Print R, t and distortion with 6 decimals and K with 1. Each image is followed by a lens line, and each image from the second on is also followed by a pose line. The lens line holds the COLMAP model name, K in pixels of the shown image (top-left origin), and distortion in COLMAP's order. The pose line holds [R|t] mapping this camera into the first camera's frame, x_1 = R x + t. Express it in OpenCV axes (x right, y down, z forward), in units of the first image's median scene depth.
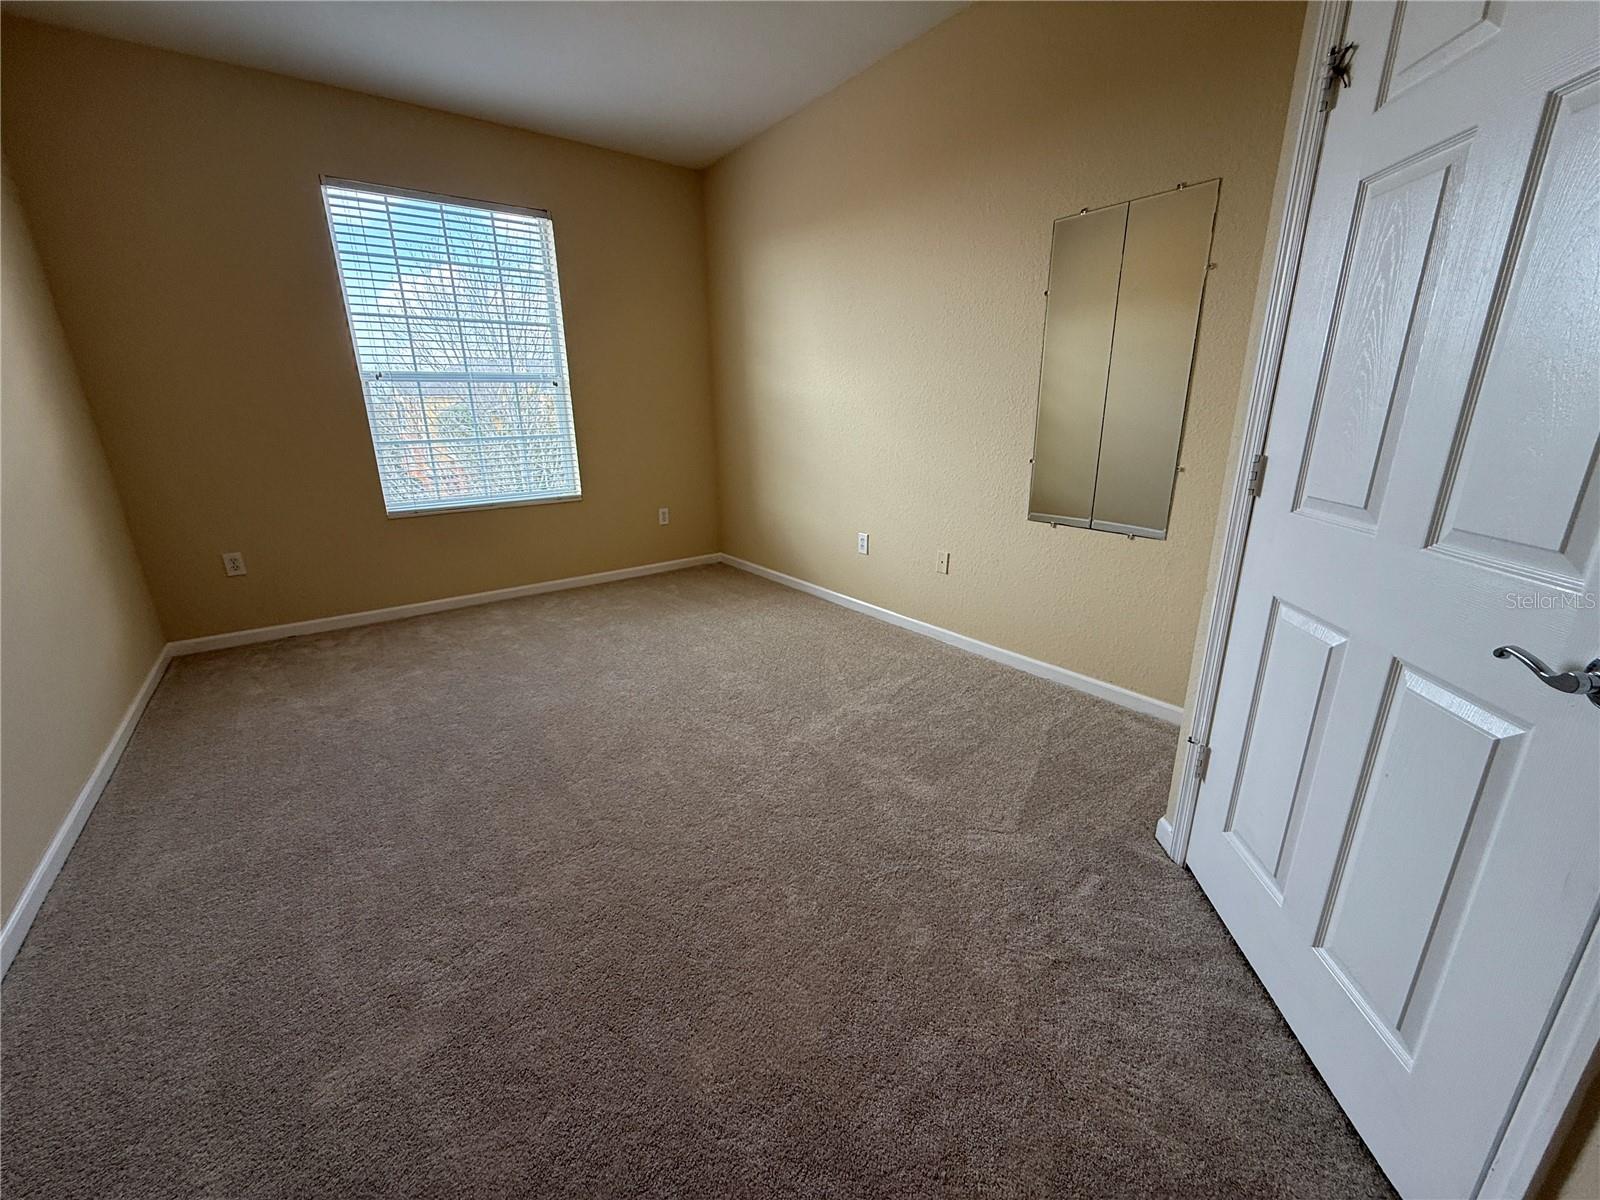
lens RADIAL K [[638.3, 0, 797.1], [0, 638.3, 598.4], [0, 0, 1]] dist [0.000826, 0.000965]
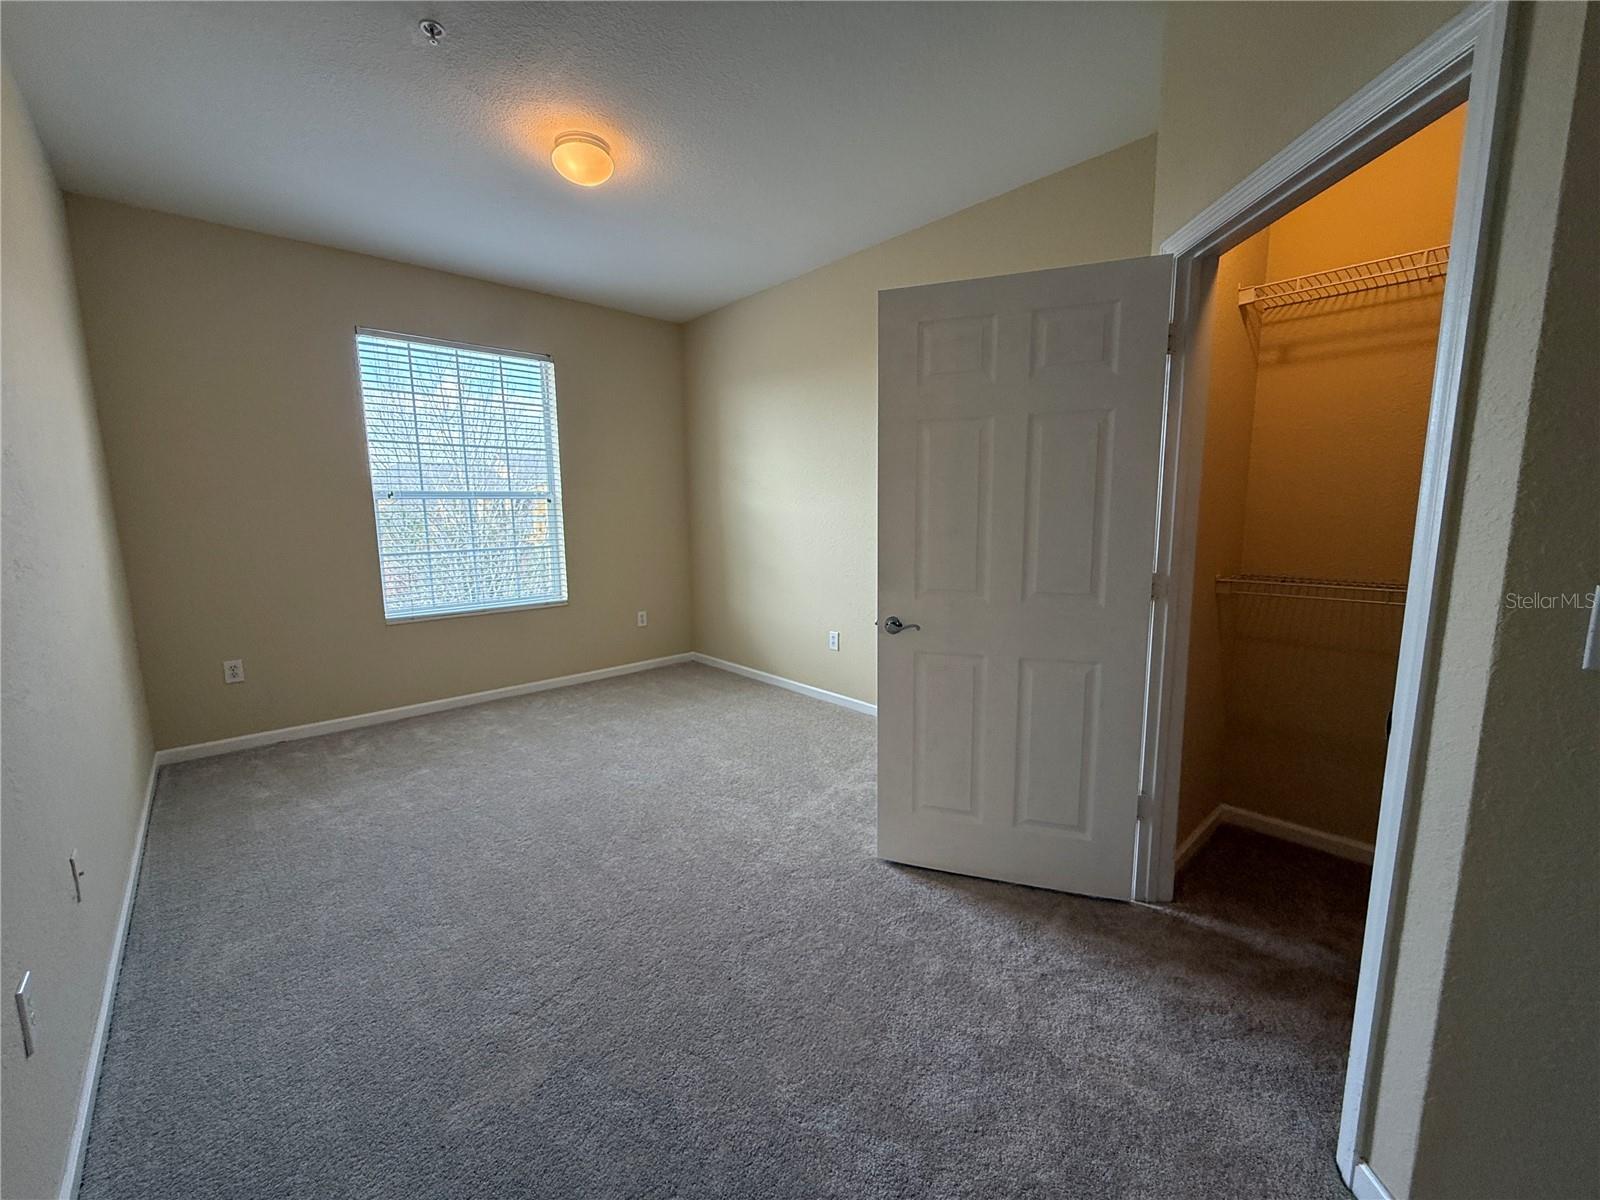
lens RADIAL K [[638.3, 0, 799.3], [0, 638.3, 595.6], [0, 0, 1]] dist [0.000826, 0.000965]
pose [[0.994957, -0.009891, 0.099810, -0.107918], [0.025463, 0.987432, -0.155978, 0.013832], [-0.097013, 0.157733, 0.982705, -0.170229]]
